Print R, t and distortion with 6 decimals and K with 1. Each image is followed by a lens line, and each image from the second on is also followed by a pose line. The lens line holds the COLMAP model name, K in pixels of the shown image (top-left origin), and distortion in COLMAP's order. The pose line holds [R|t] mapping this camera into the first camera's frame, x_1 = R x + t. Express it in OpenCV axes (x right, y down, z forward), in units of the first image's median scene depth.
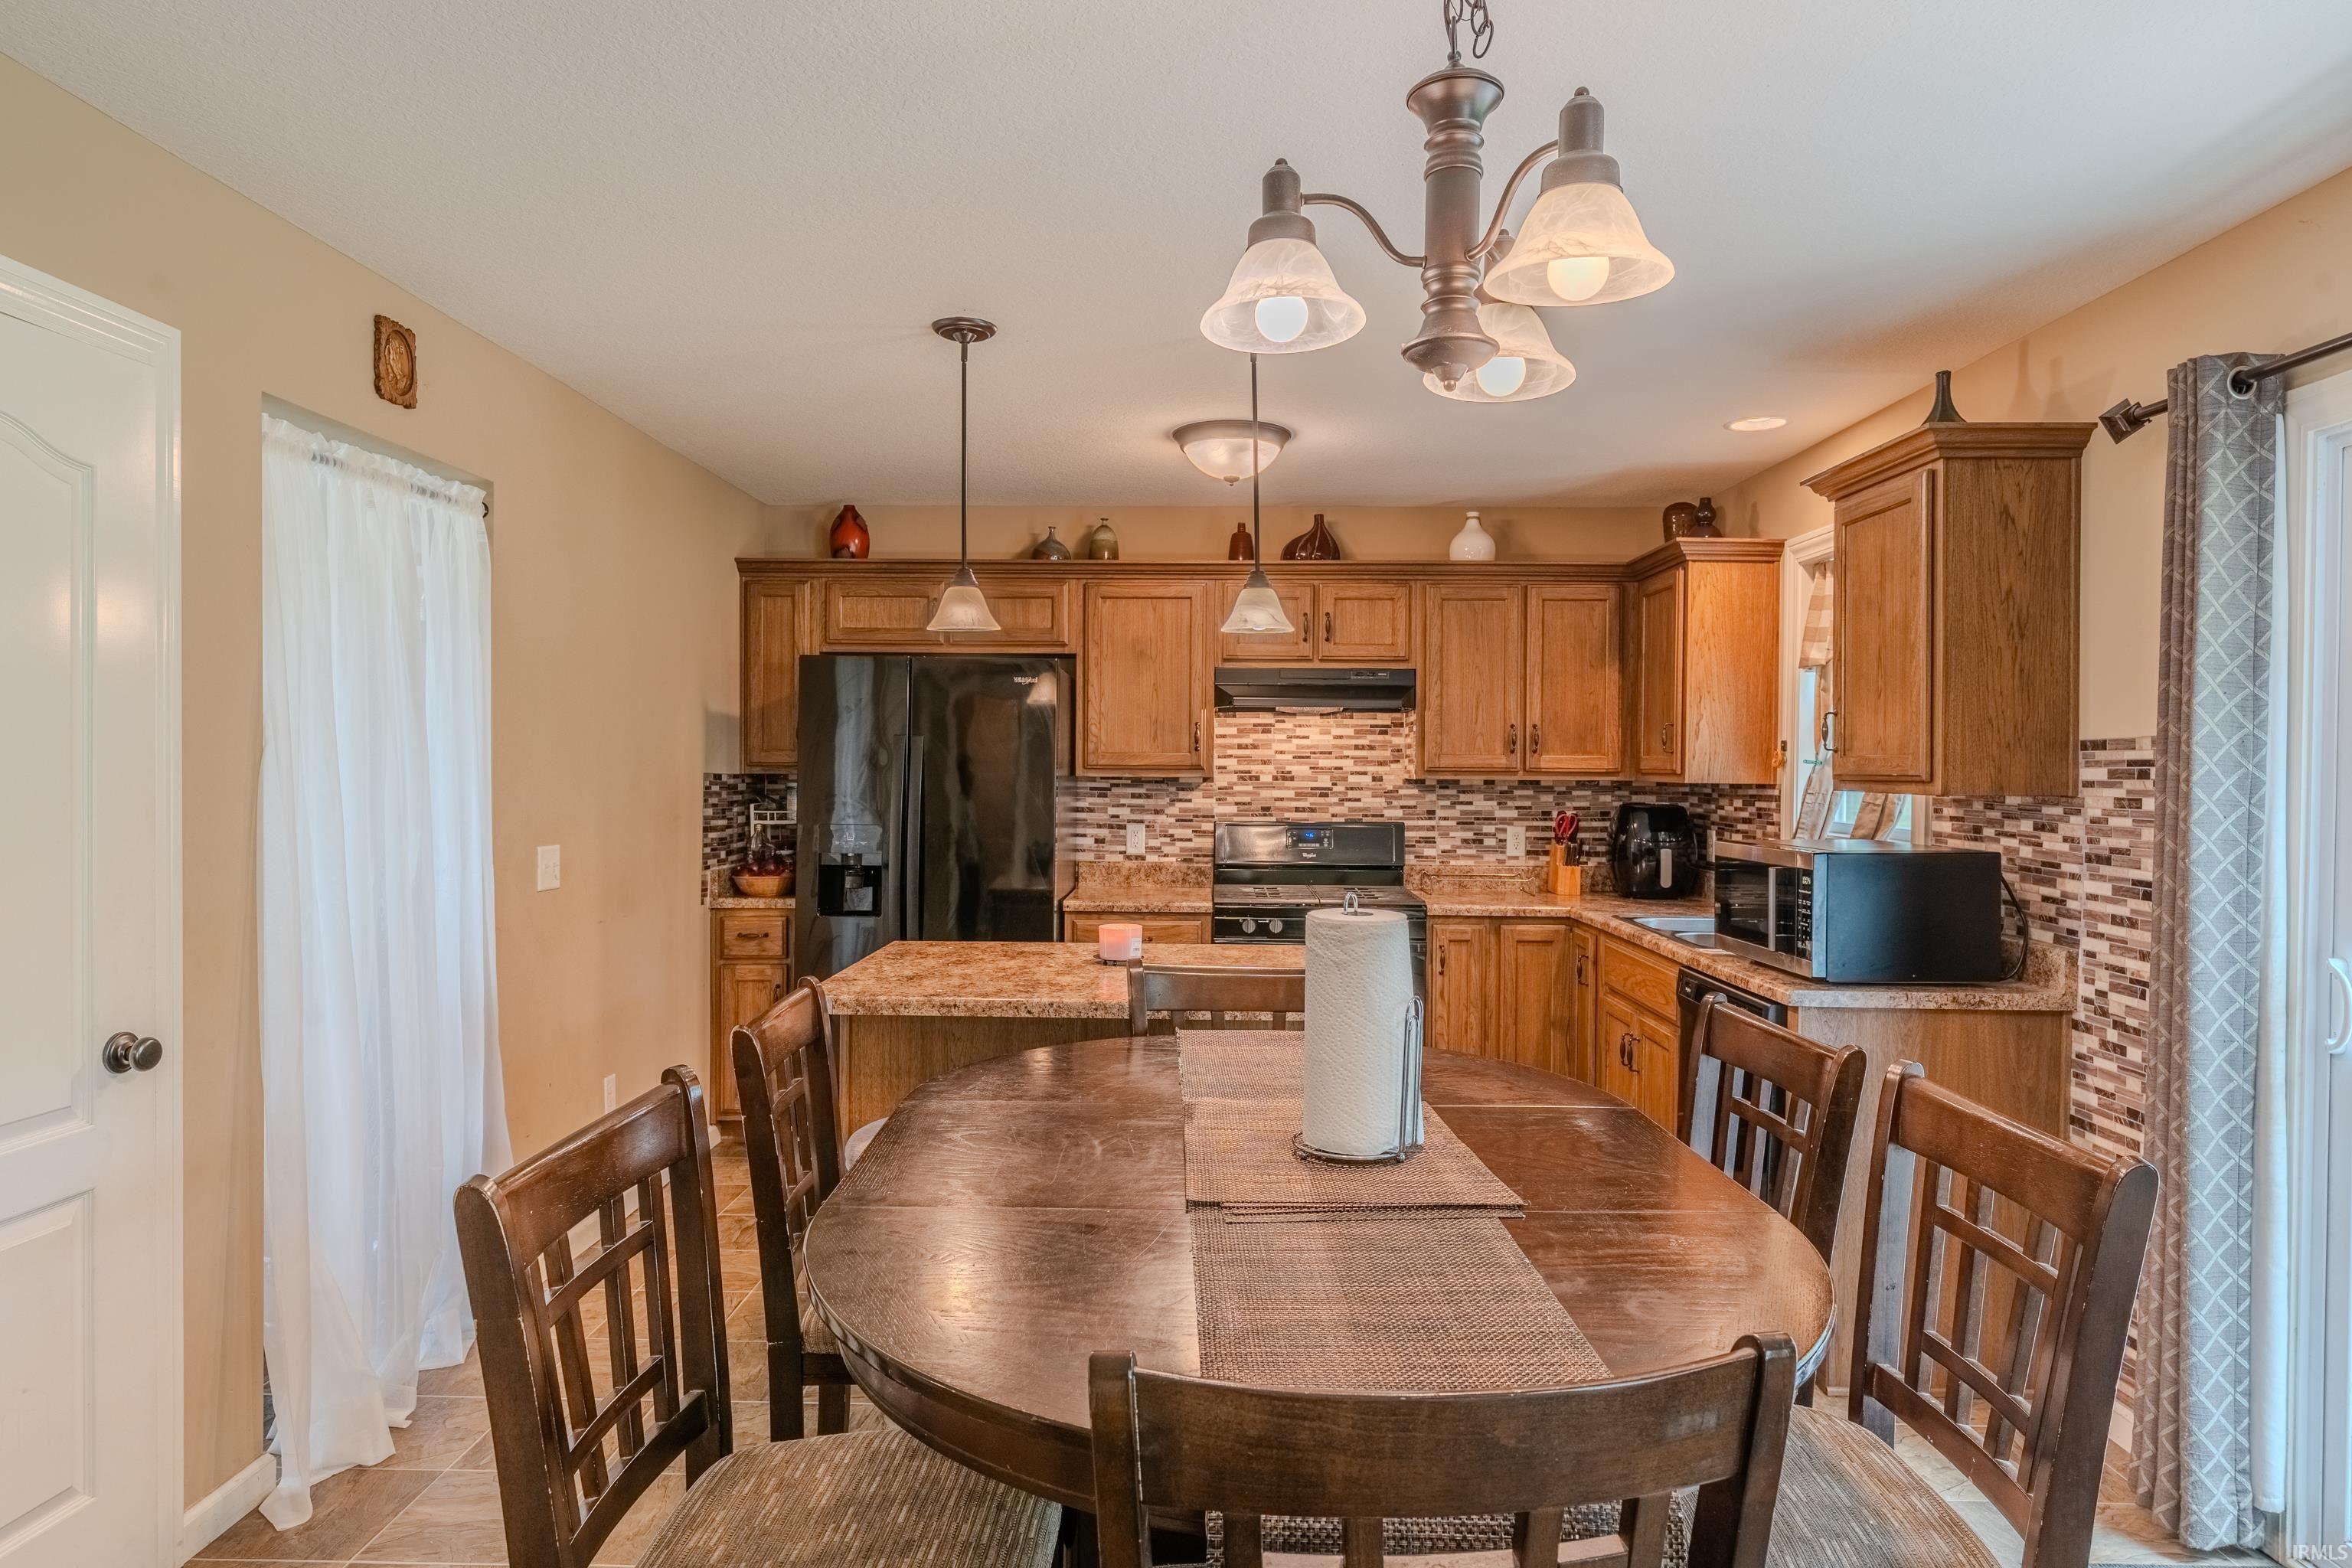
lens RADIAL K [[1400.9, 0, 1177.3], [0, 1400.9, 772.4], [0, 0, 1]] dist [0.005682, 0.002217]
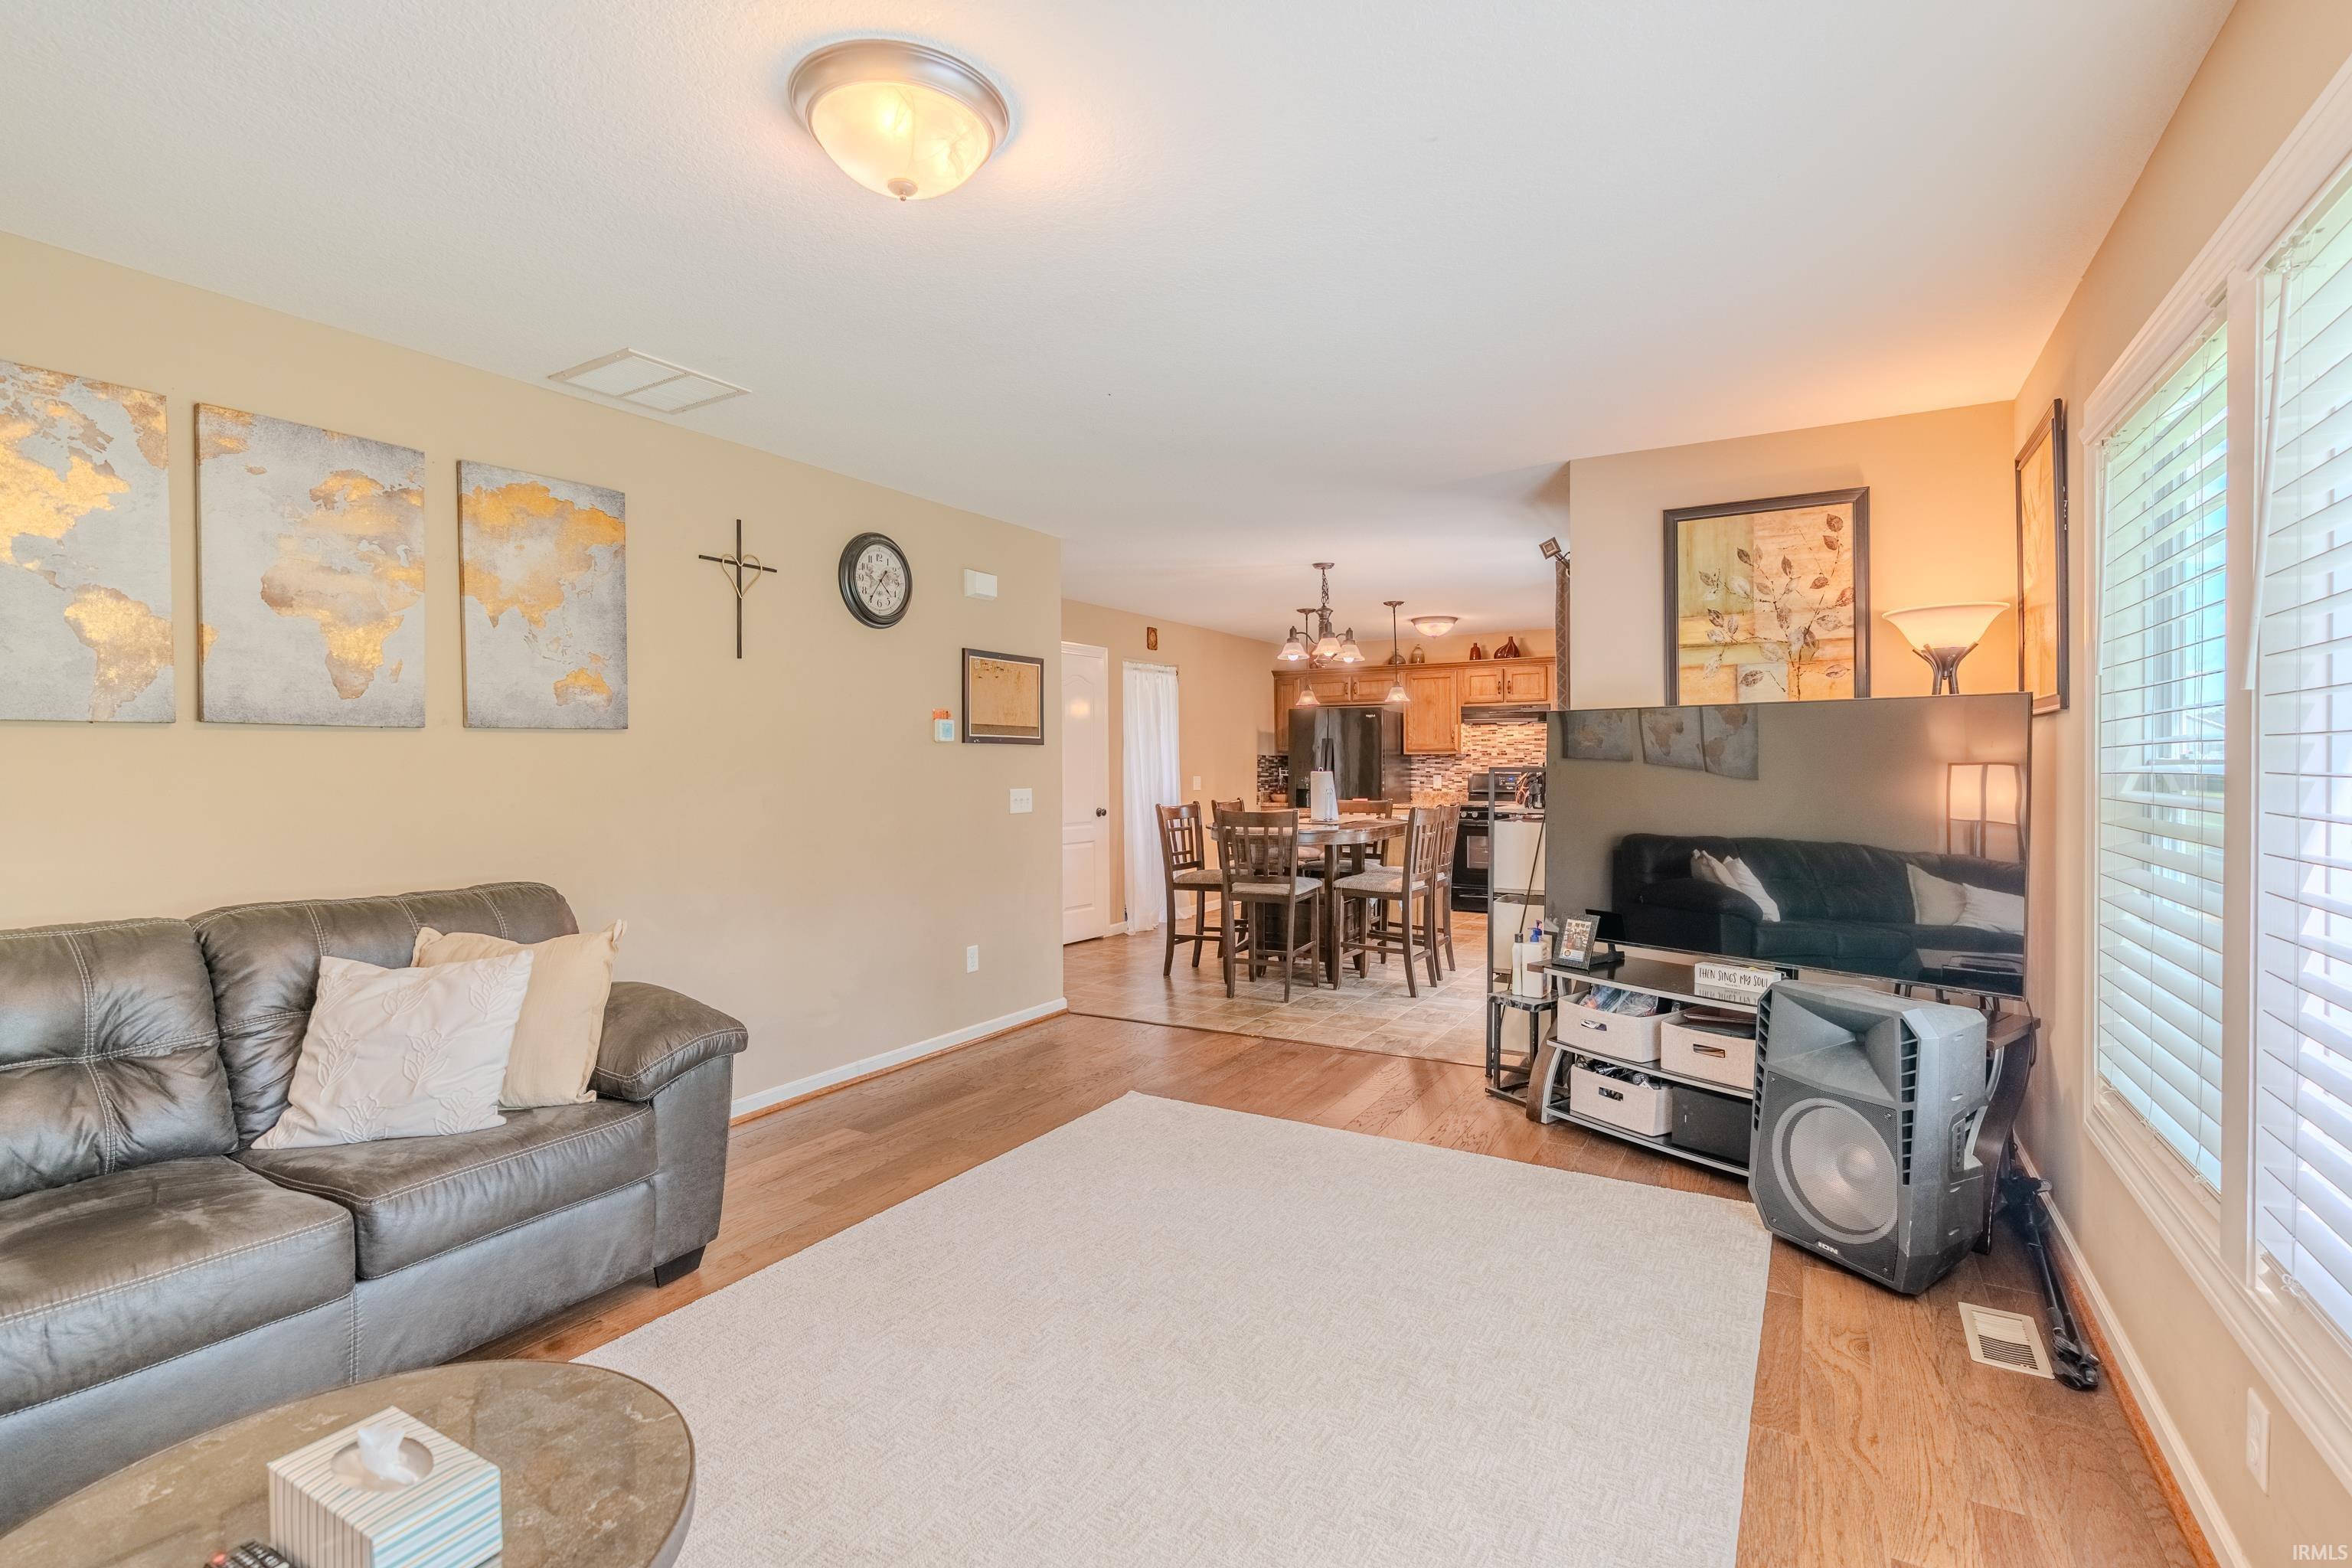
lens RADIAL K [[1073.6, 0, 1174.6], [0, 1073.6, 778.7], [0, 0, 1]] dist [-0.000054, 0.000000]
pose [[0.875794, -0.004437, -0.482665, 0.466548], [0.007576, 0.999961, 0.004555, 0.033048], [0.482626, -0.007645, 0.875793, -0.788868]]
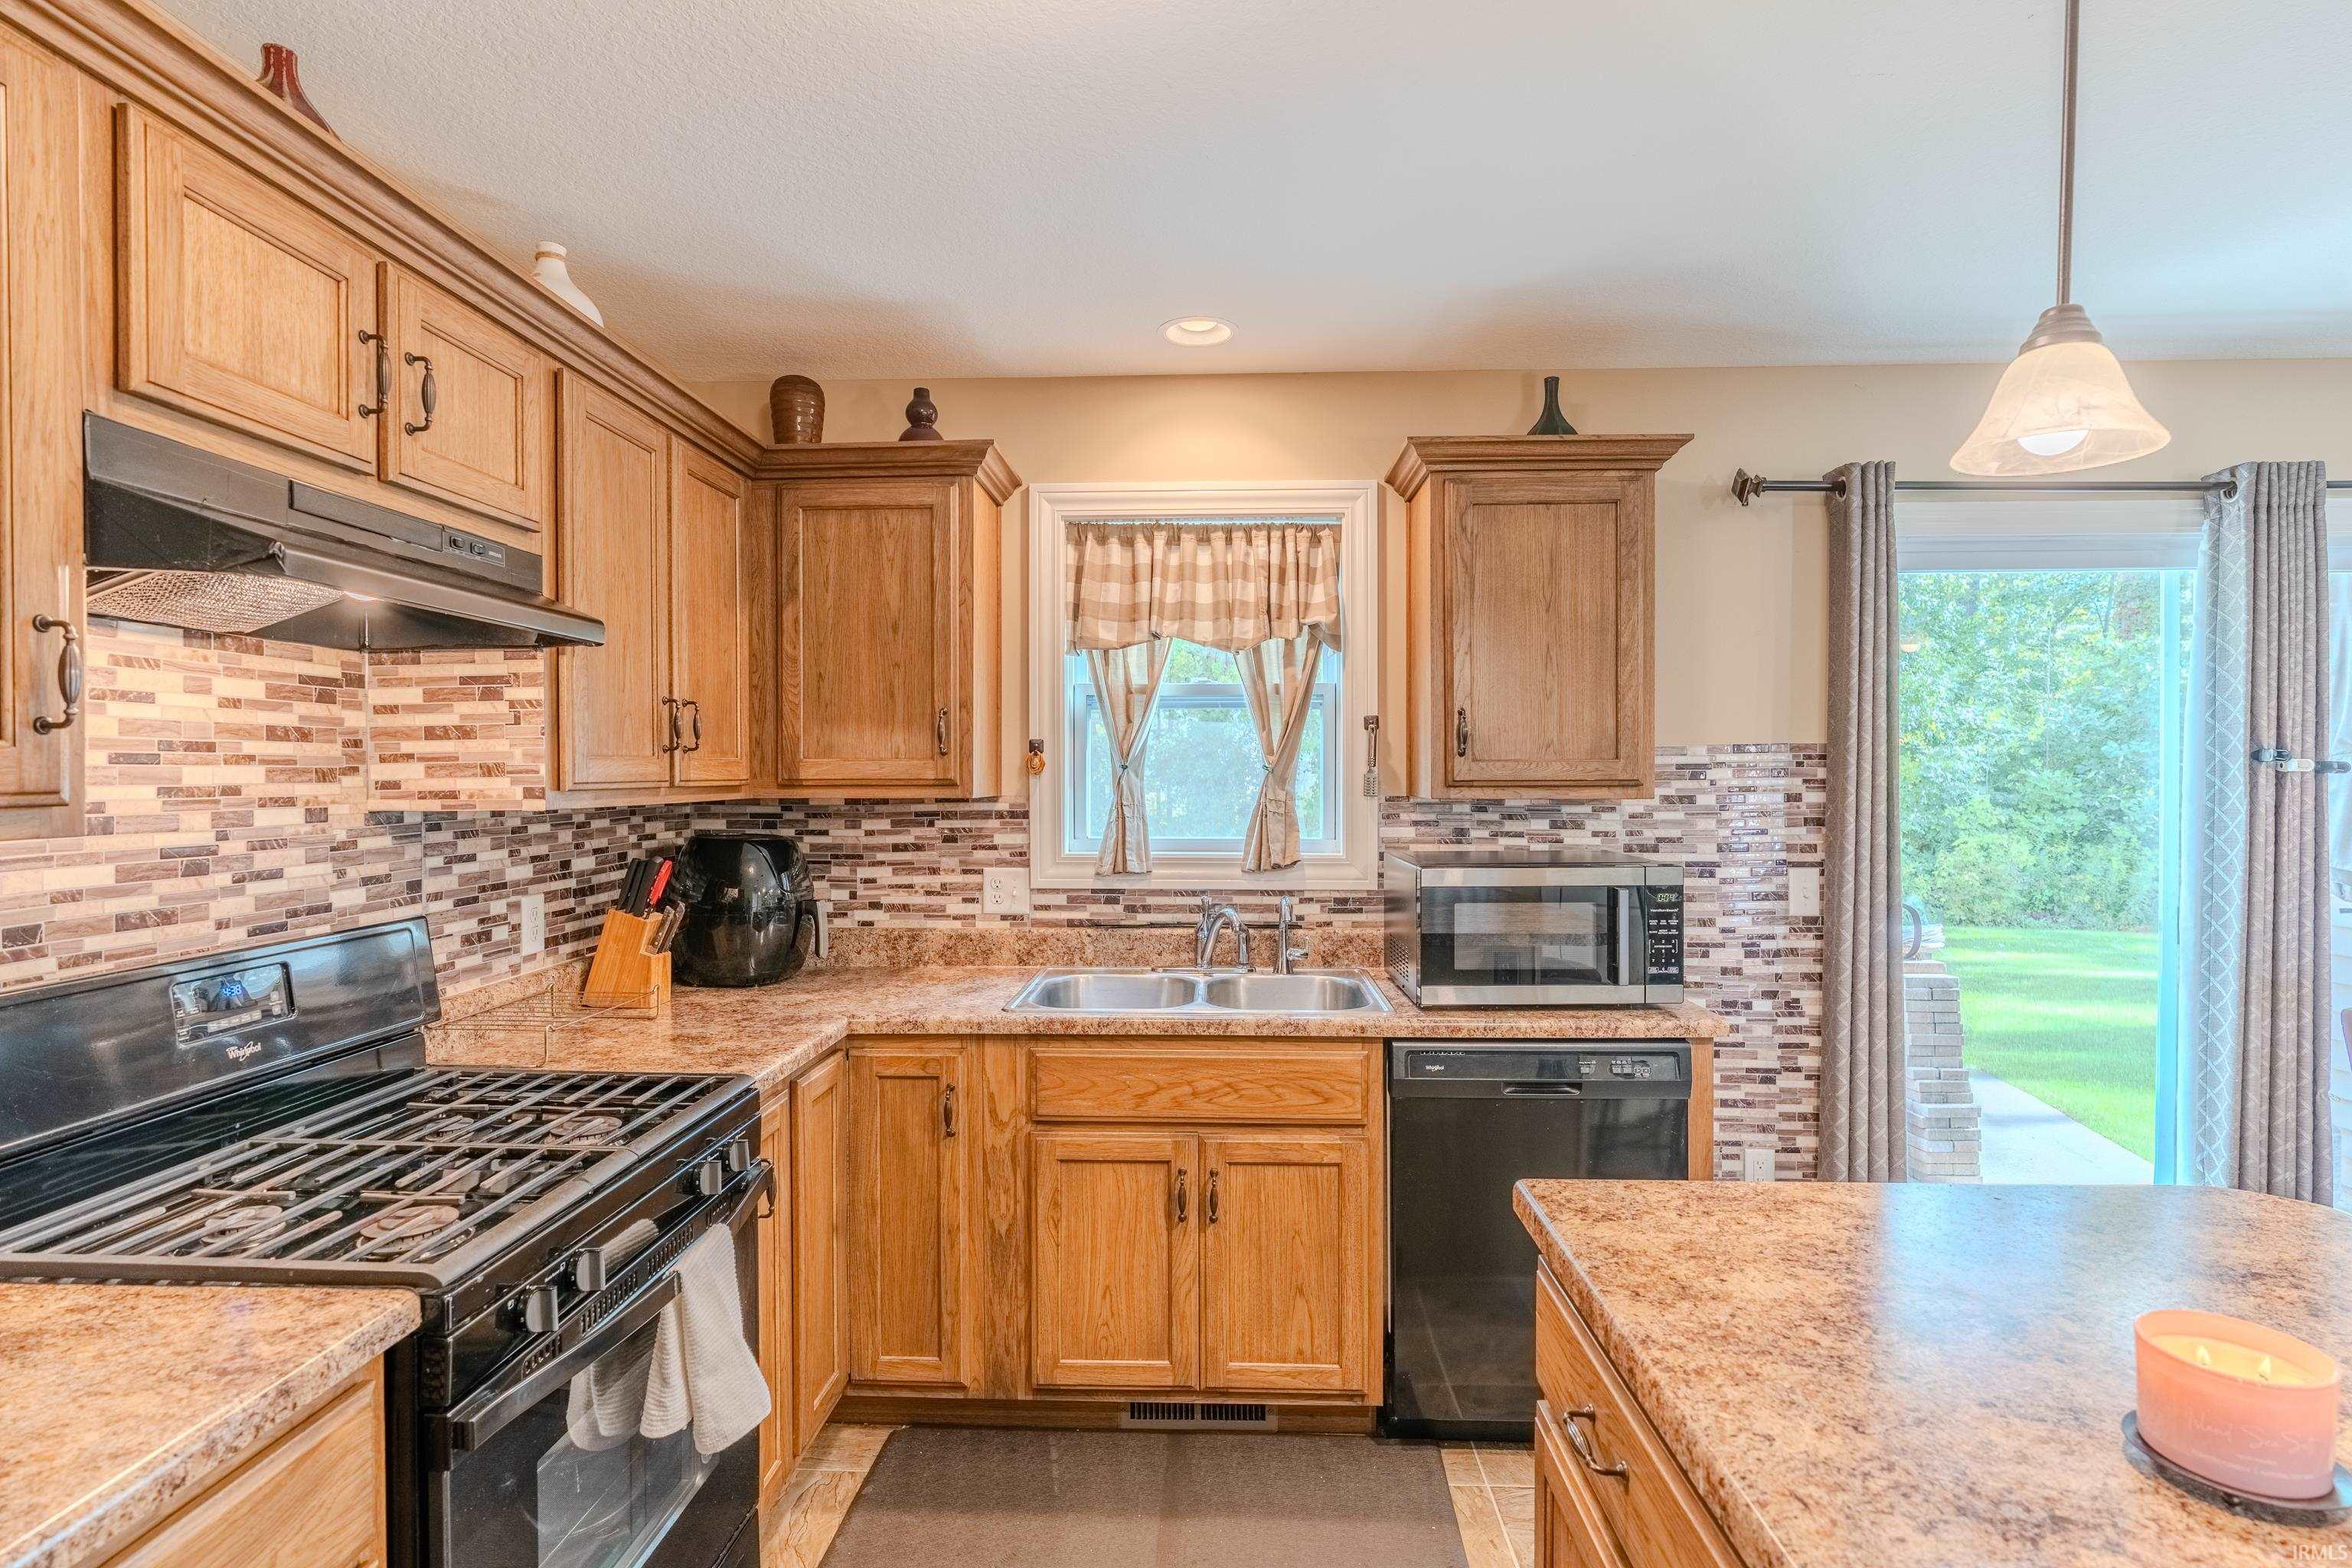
lens RADIAL K [[1170.1, 0, 1175.0], [0, 1170.1, 782.7], [0, 0, 1]] dist [0.002657, 0.000135]
pose [[0.022471, -0.018899, 0.999569, -0.188006], [0.009853, 0.999777, 0.018681, -0.008686], [-0.999699, 0.009429, 0.022653, 0.796717]]
